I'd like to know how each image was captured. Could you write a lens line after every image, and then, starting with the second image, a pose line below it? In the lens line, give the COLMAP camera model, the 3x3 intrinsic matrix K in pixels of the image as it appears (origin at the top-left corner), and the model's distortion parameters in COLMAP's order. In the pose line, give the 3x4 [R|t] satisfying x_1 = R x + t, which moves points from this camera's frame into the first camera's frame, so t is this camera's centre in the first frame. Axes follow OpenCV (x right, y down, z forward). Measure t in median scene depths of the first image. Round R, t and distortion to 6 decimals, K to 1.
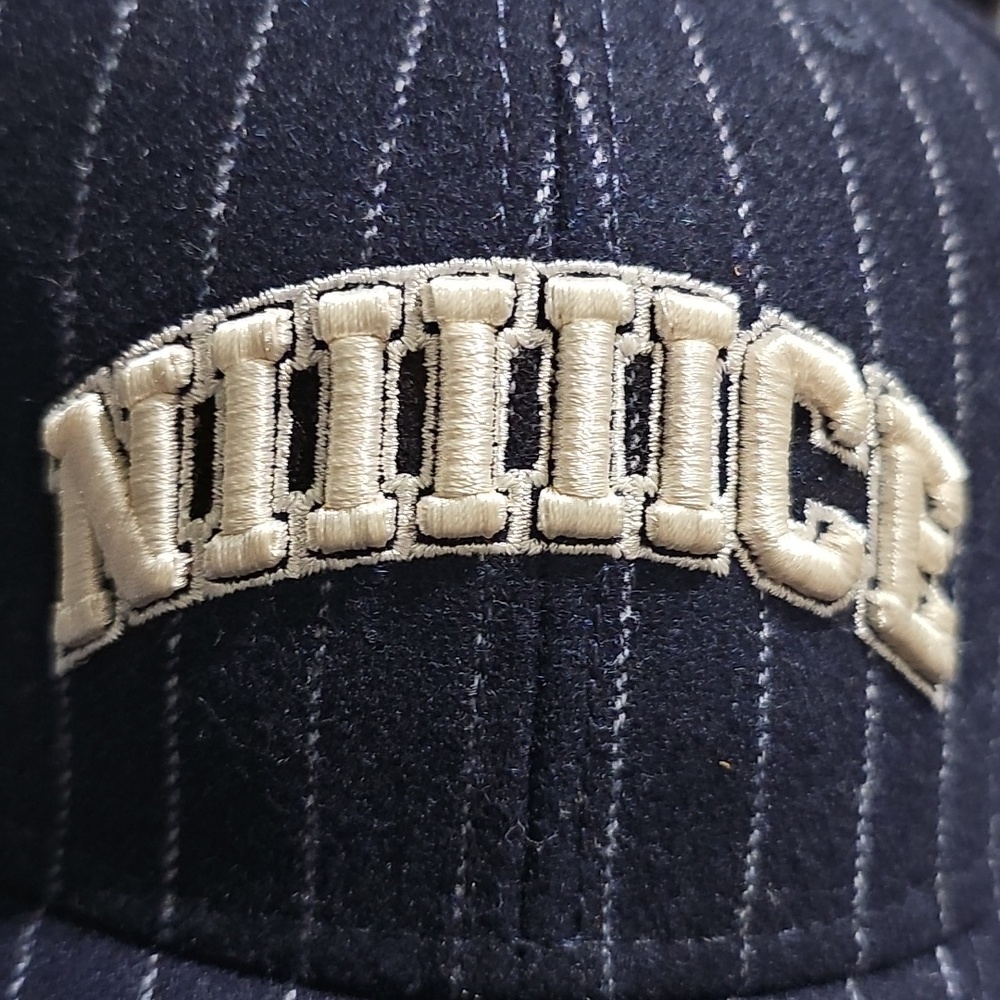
lens RADIAL K [[1357.0, 0, 531.3], [0, 1357.0, 524.5], [0, 0, 1]] dist [0.010131, 0.000000]
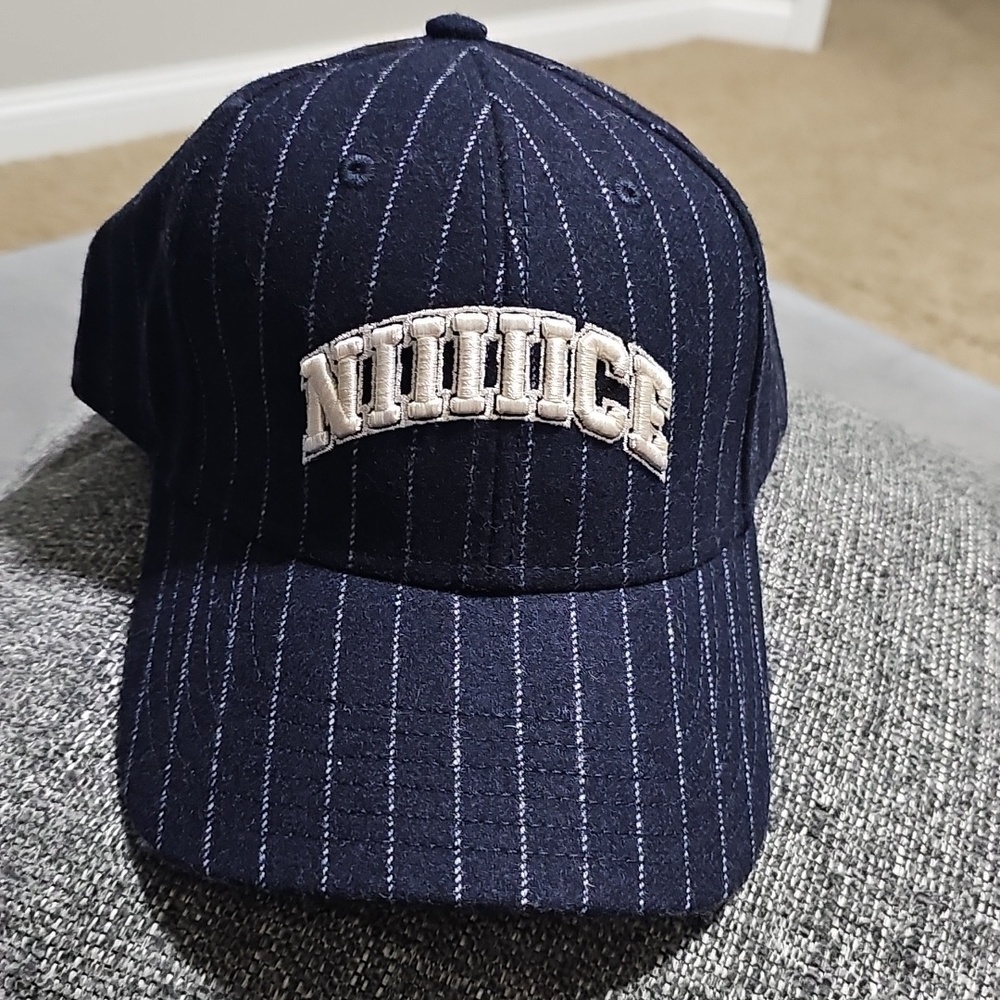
lens RADIAL K [[1357.0, 0, 500.2], [0, 1357.0, 500.7], [0, 0, 1]] dist [0.010131, 0.000000]
pose [[0.999782, 0.009580, -0.018547, 0.061502], [-0.007068, 0.991349, 0.131059, -0.163504], [0.019643, -0.130899, 0.991201, -1.589612]]
